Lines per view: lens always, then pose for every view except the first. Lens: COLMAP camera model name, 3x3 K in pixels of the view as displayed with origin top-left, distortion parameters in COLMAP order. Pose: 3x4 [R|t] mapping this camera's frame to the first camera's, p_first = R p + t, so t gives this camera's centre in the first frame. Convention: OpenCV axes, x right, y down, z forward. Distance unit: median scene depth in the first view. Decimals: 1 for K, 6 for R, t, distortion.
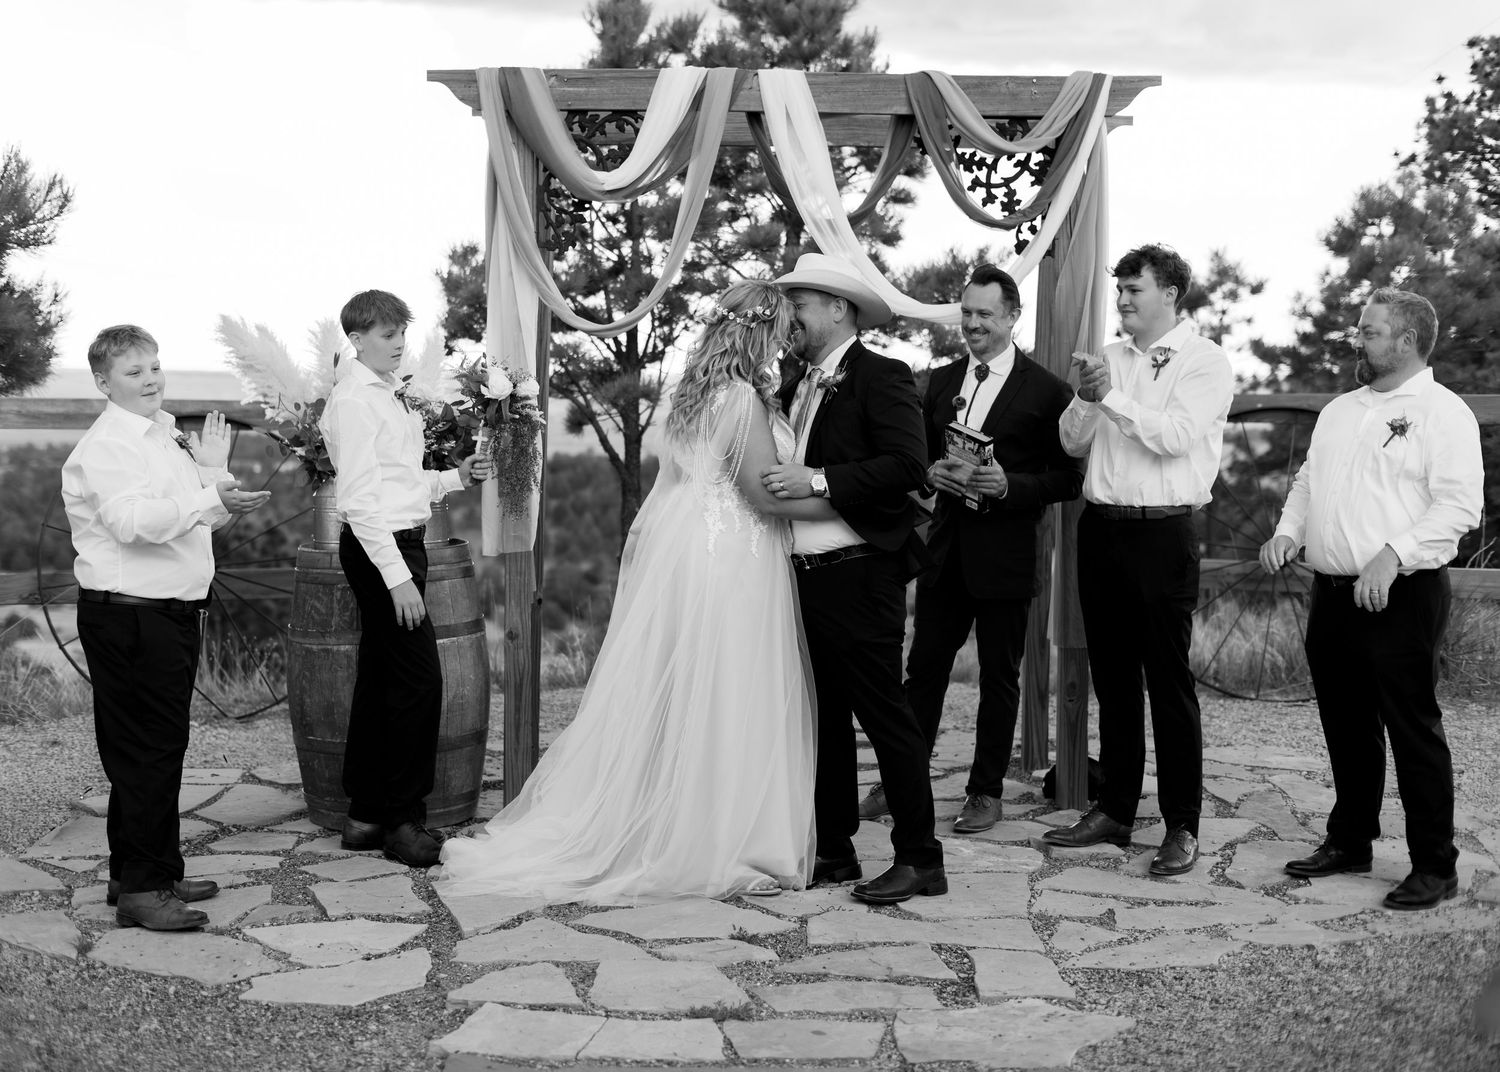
lens RADIAL K [[2140.6, 0, 685.5], [0, 2140.6, 531.2], [0, 0, 1]] dist [0.042059, 0.000000]
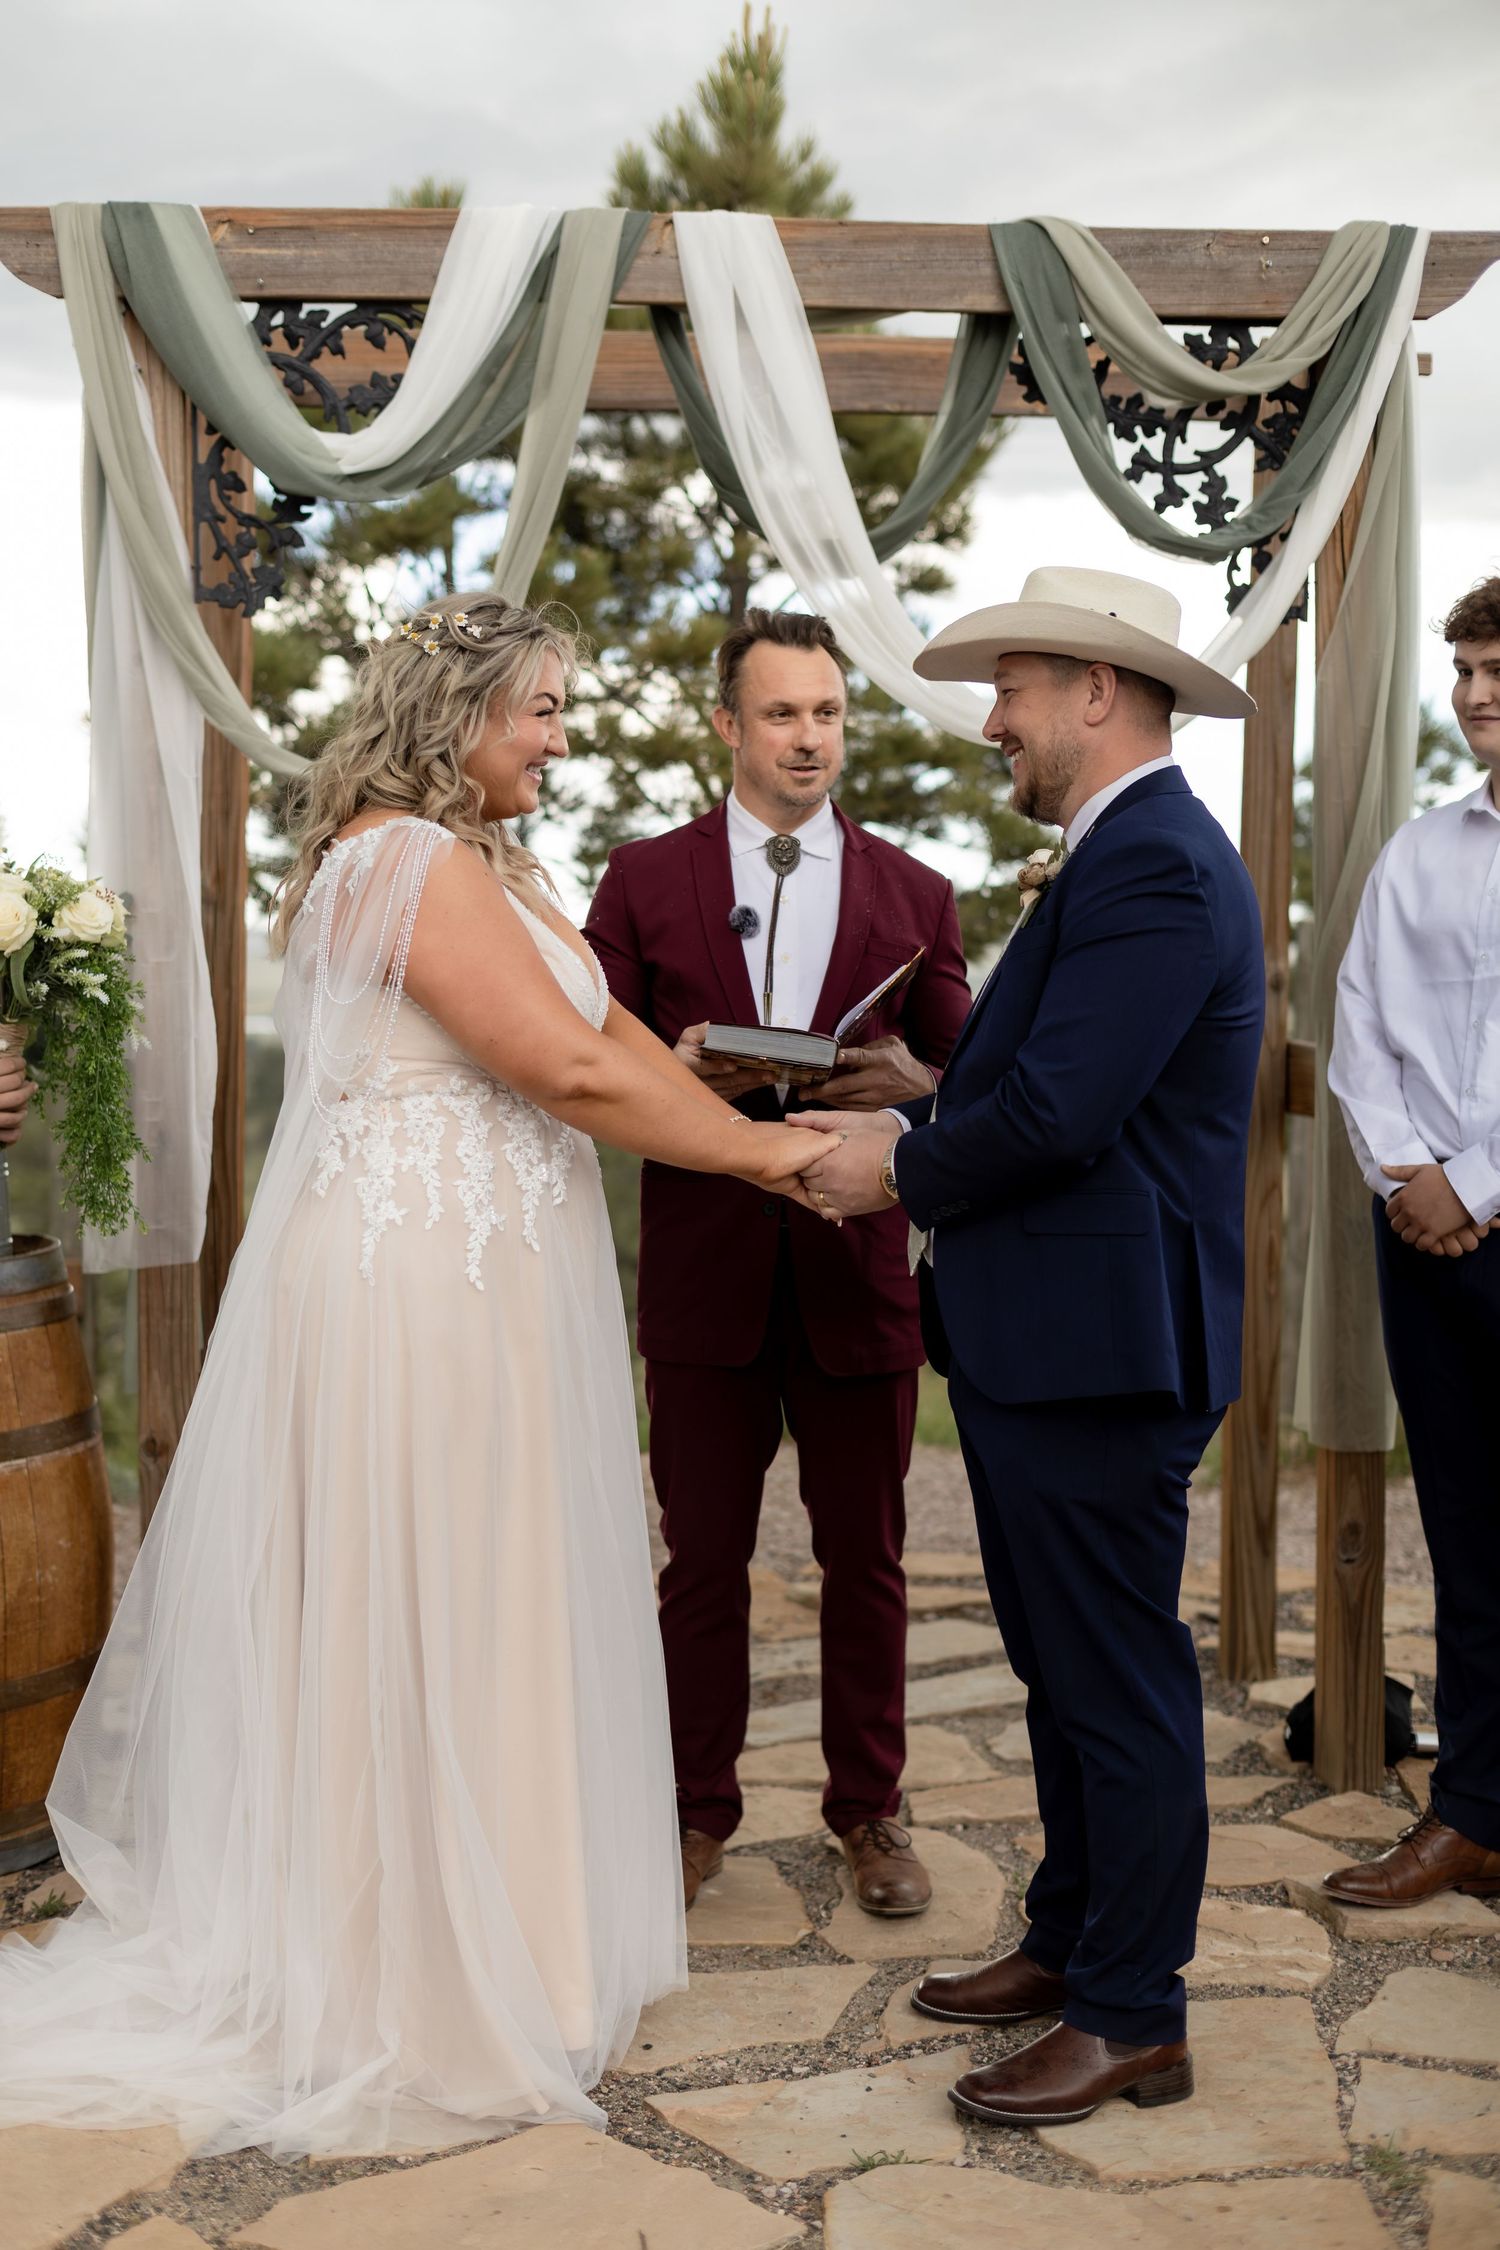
lens RADIAL K [[2863.2, 0, 715.4], [0, 2863.2, 1174.0], [0, 0, 1]] dist [0.046790, 0.000000]
pose [[0.998777, -0.012605, 0.047802, 0.010728], [0.012013, 0.999848, 0.012668, -0.016523], [-0.047954, -0.012078, 0.998777, 0.378854]]
